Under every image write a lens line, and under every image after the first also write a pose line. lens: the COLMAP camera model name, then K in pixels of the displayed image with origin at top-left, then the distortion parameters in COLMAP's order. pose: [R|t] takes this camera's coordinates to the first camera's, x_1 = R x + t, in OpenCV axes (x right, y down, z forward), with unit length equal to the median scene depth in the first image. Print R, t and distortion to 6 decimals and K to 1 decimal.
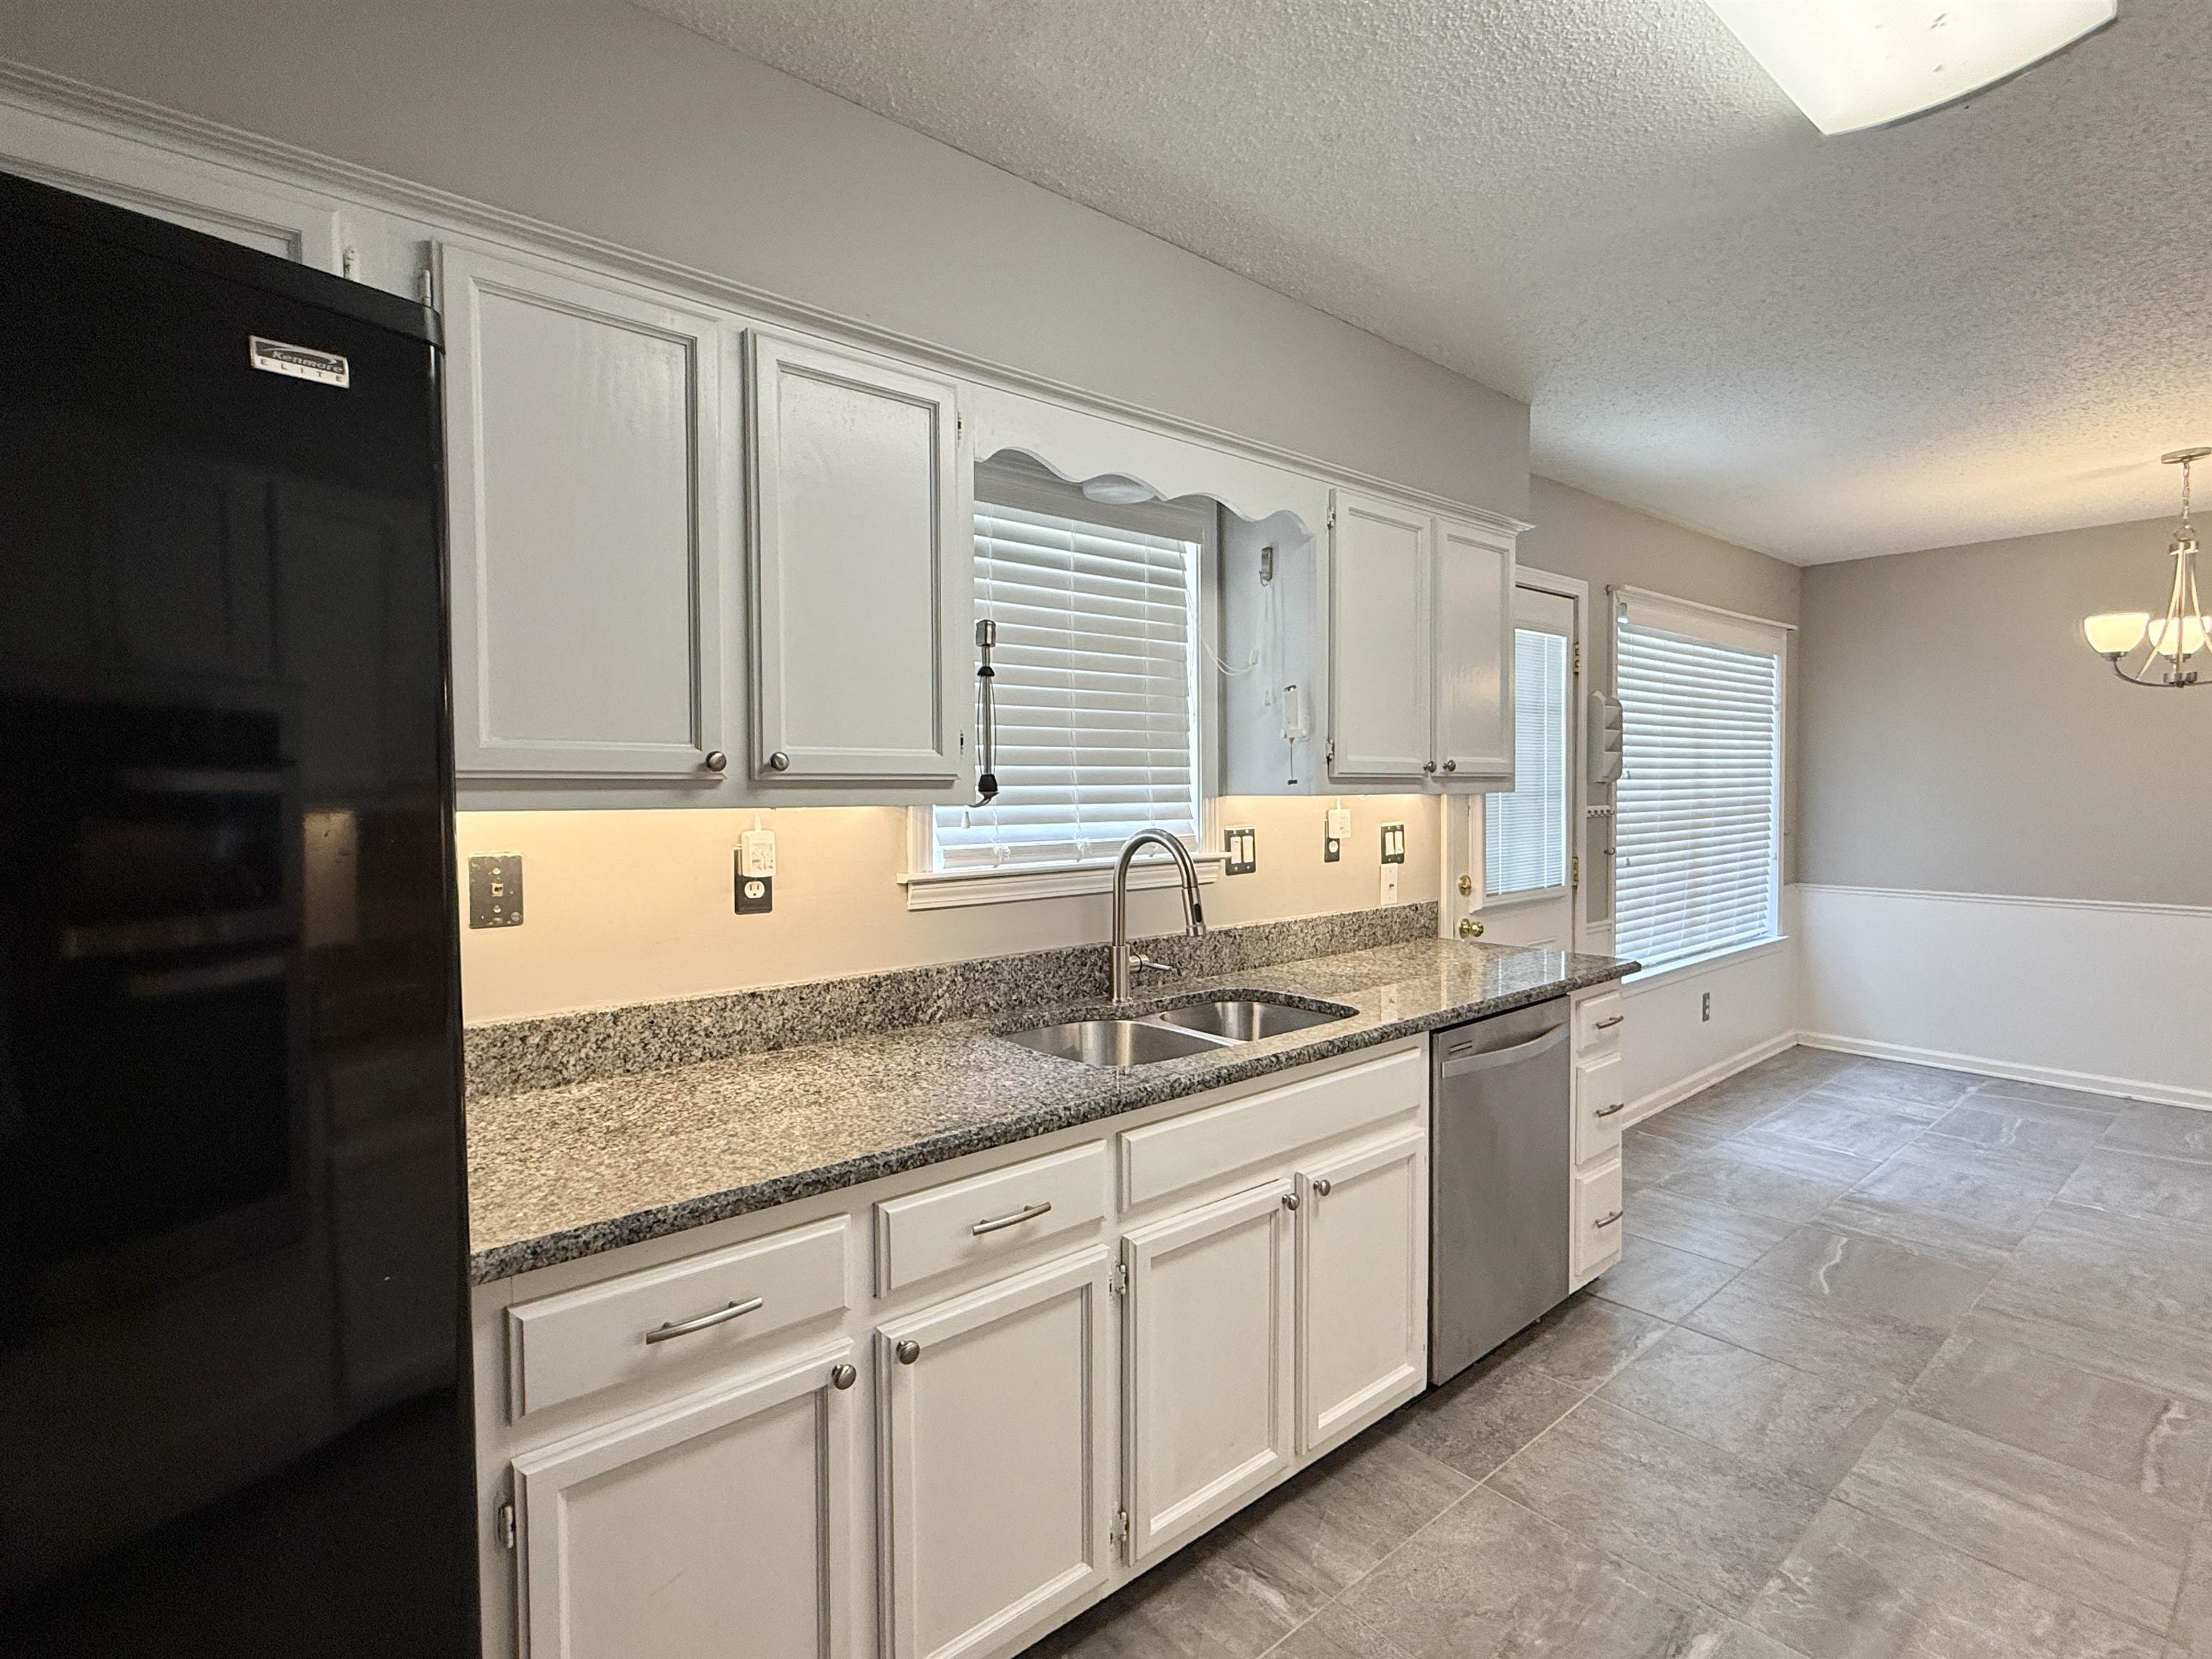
lens RADIAL K [[1063.1, 0, 1106.0], [0, 1063.1, 829.5], [0, 0, 1]] dist [0.000346, -0.000166]
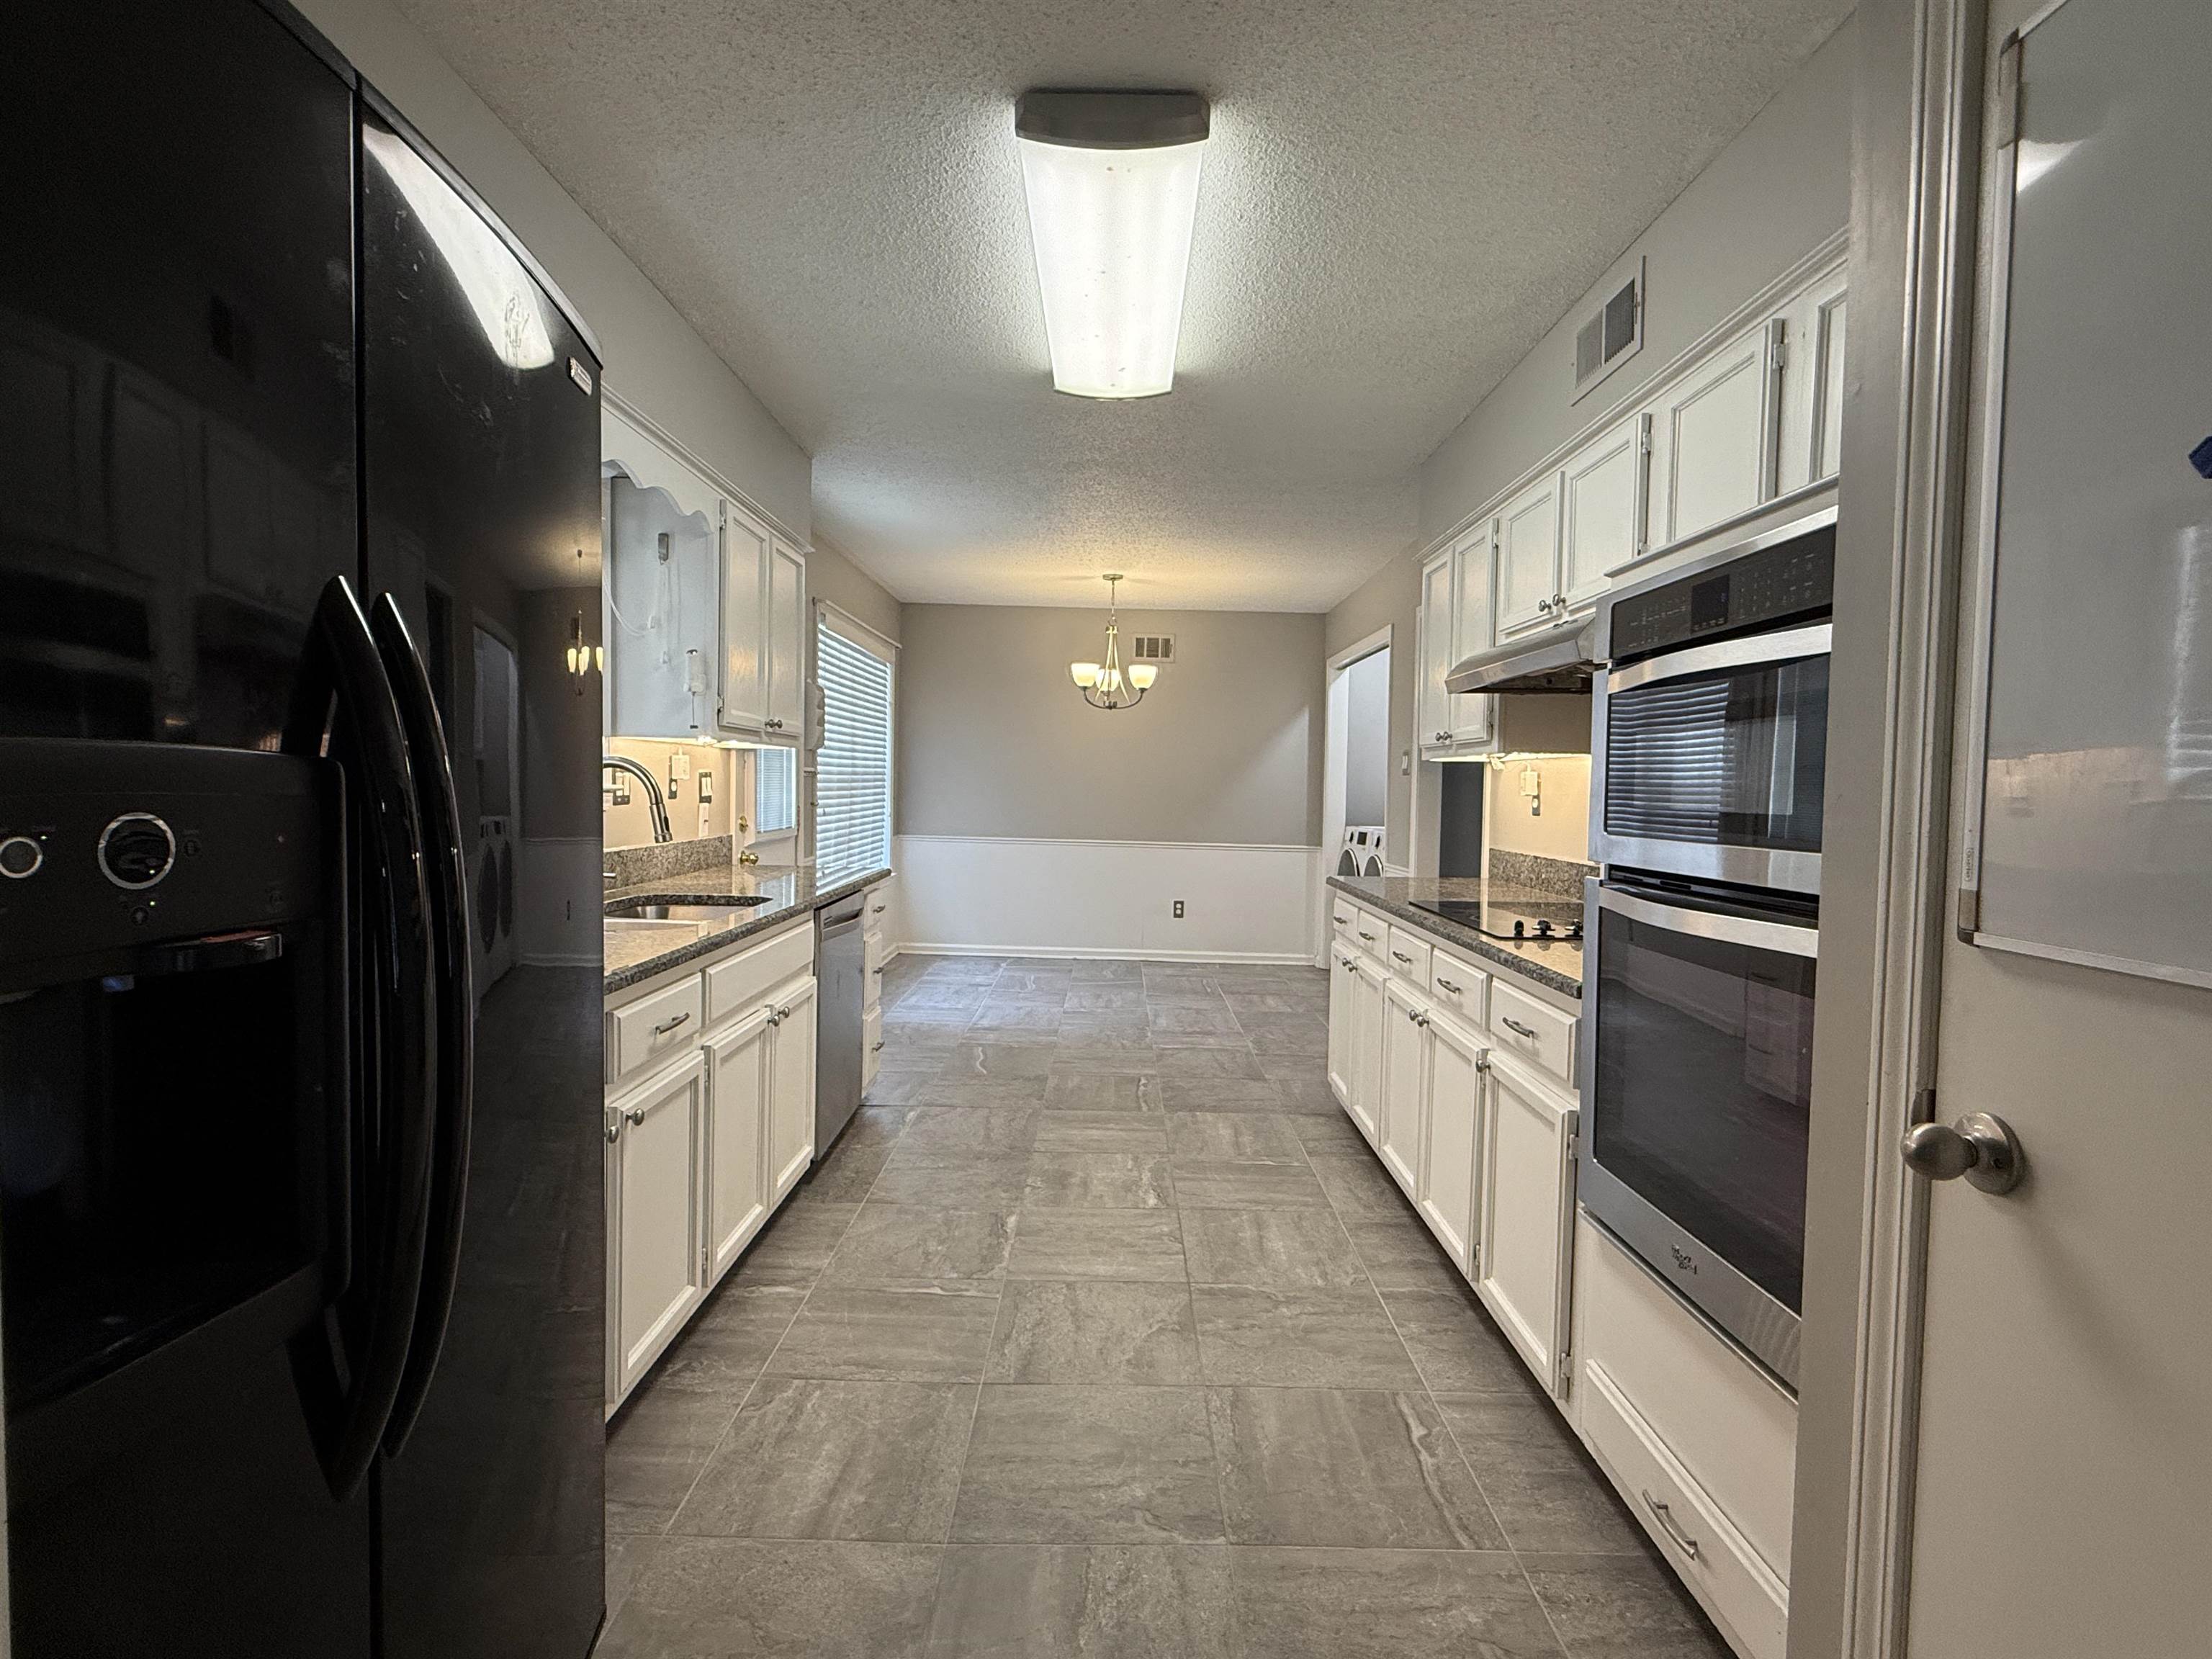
lens RADIAL K [[1063.1, 0, 1106.0], [0, 1063.1, 829.5], [0, 0, 1]] dist [0.000346, -0.000166]
pose [[0.649042, -0.008778, 0.760702, -0.456103], [0.000211, 0.999935, 0.011359, 0.061160], [-0.760753, -0.007212, 0.649002, -0.181487]]
